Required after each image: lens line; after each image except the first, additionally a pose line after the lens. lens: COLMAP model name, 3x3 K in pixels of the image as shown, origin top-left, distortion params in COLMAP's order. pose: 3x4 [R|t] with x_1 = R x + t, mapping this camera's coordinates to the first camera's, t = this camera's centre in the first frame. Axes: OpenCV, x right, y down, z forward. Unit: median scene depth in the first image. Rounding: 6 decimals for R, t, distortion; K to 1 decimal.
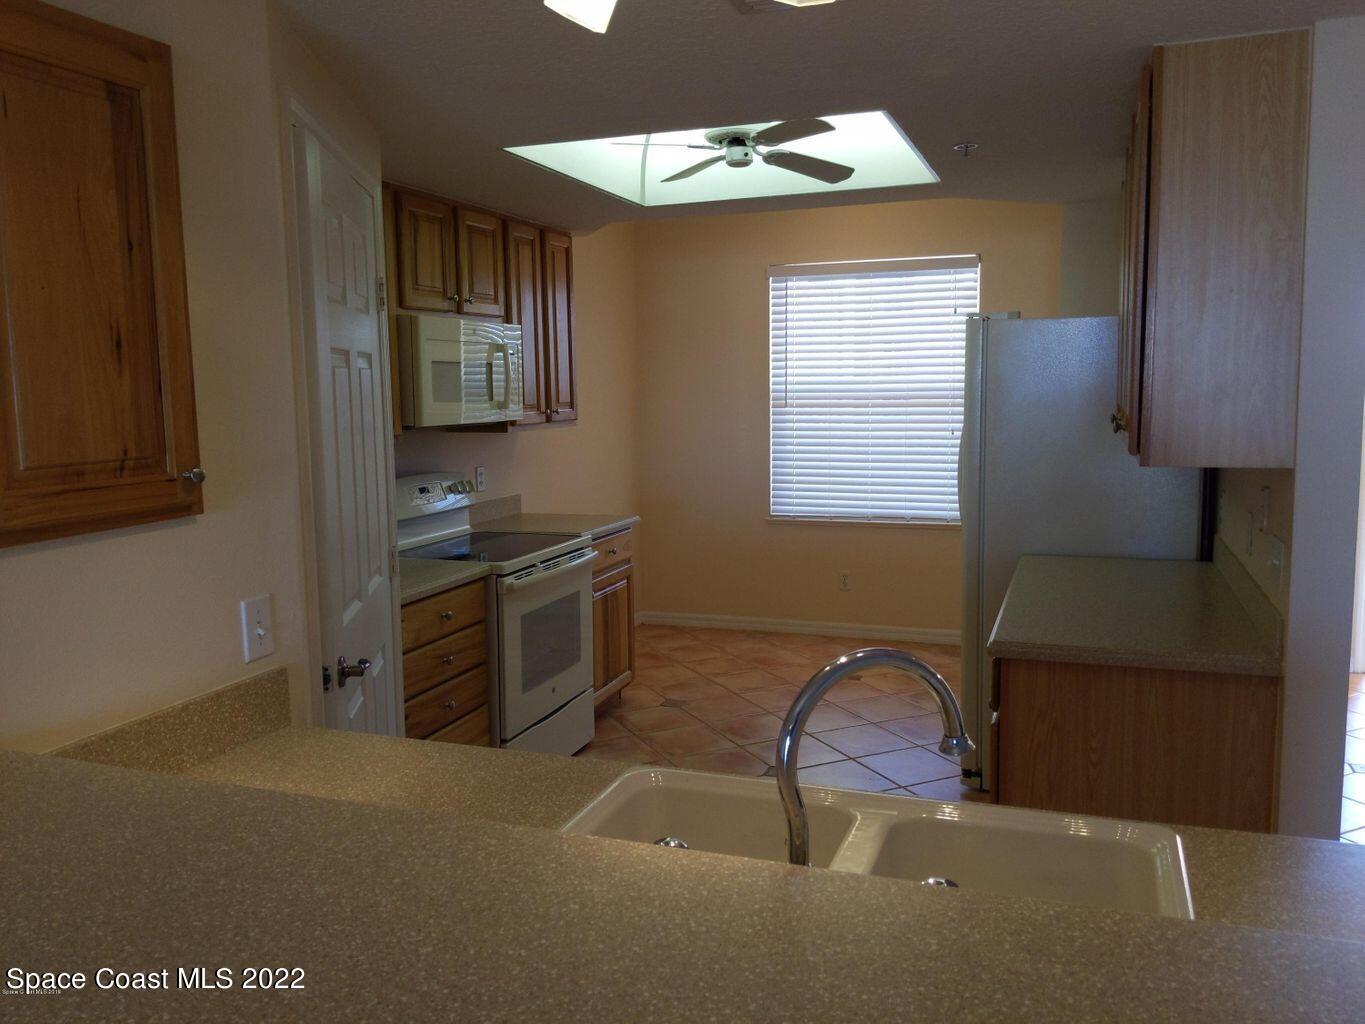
lens RADIAL K [[1107.3, 0, 693.6], [0, 1107.3, 508.1], [0, 0, 1]] dist [0.045352, -0.105552]
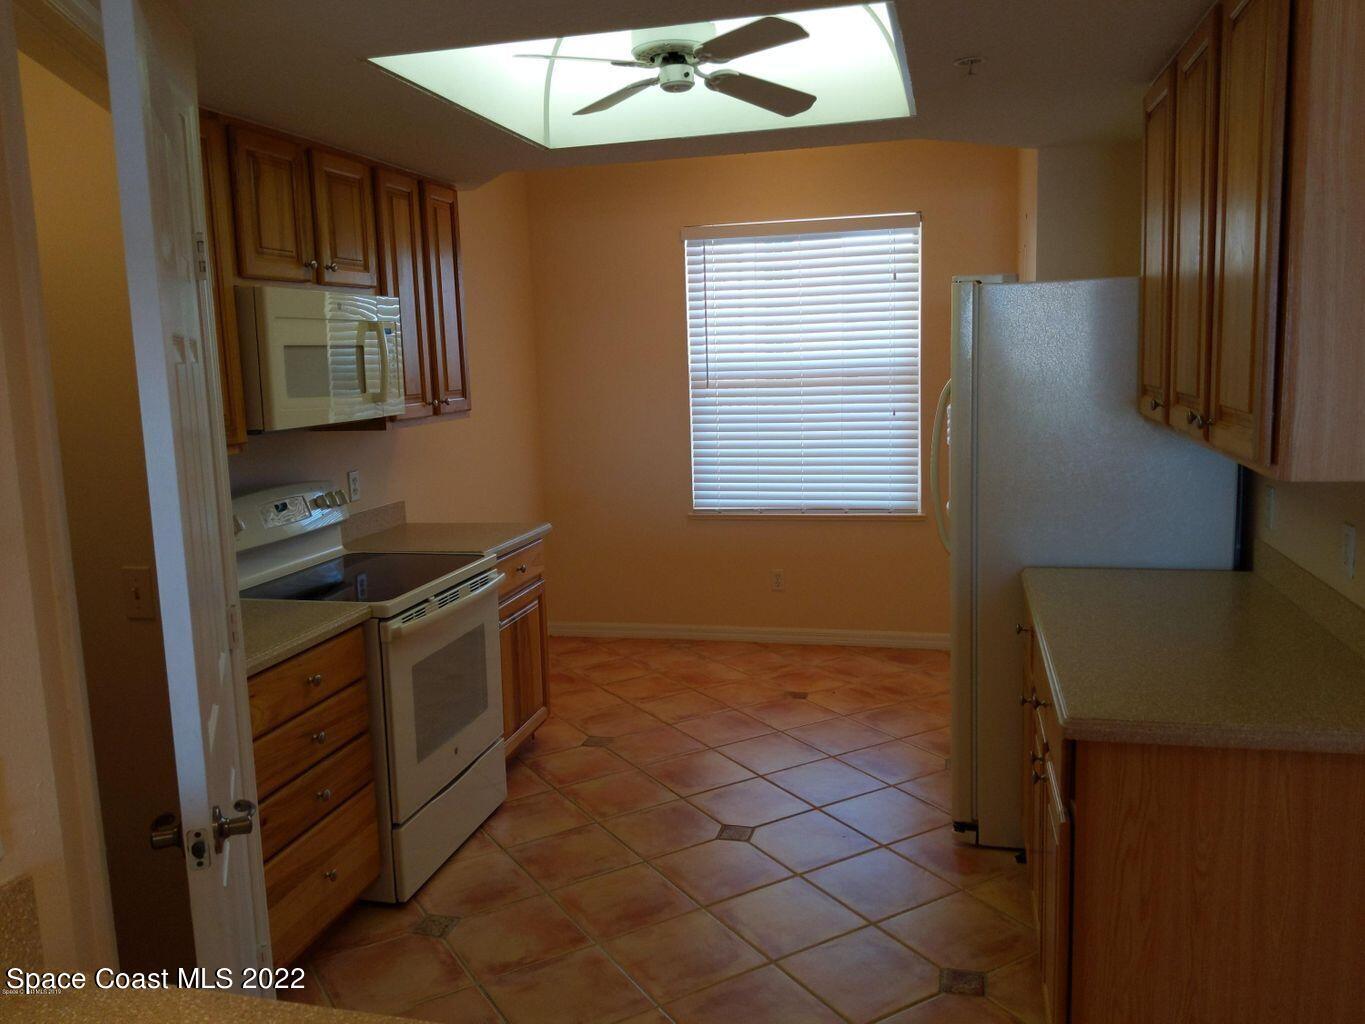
lens RADIAL K [[1107.3, 0, 693.3], [0, 1107.3, 505.7], [0, 0, 1]] dist [0.045352, -0.105552]
pose [[0.994370, -0.030954, 0.101344, -0.032531], [0.028581, 0.999284, 0.024779, -0.030539], [-0.102038, -0.021743, 0.994543, 0.190418]]
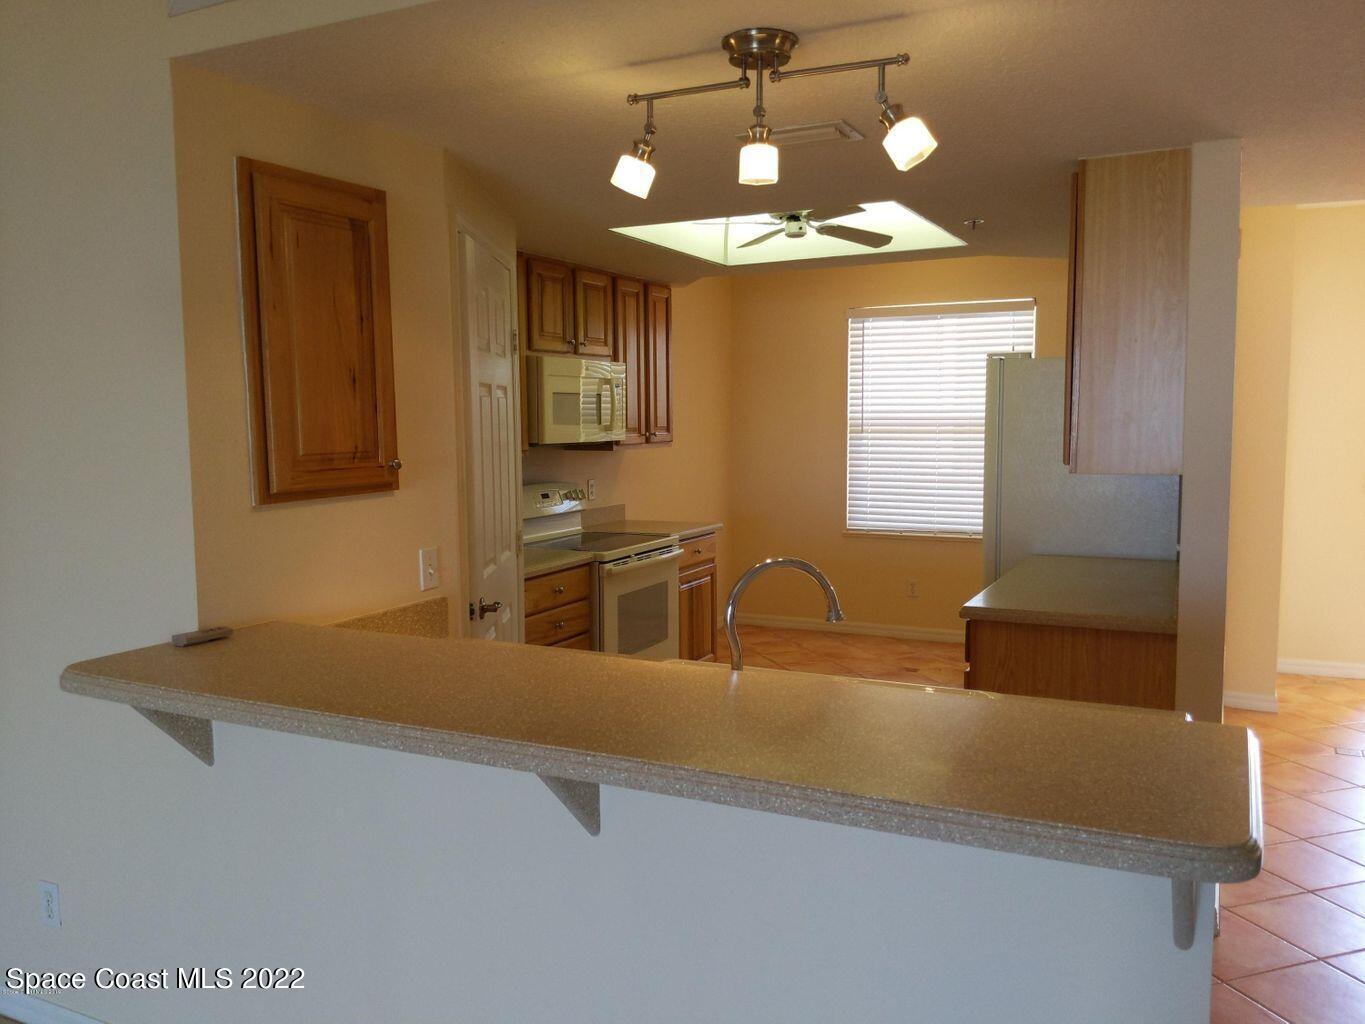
lens RADIAL K [[1107.3, 0, 691.2], [0, 1107.3, 520.8], [0, 0, 1]] dist [0.045352, -0.105552]
pose [[0.993445, 0.016786, -0.113076, 0.063979], [-0.018643, 0.999708, -0.015388, 0.029600], [0.112784, 0.017396, 0.993467, -0.225163]]
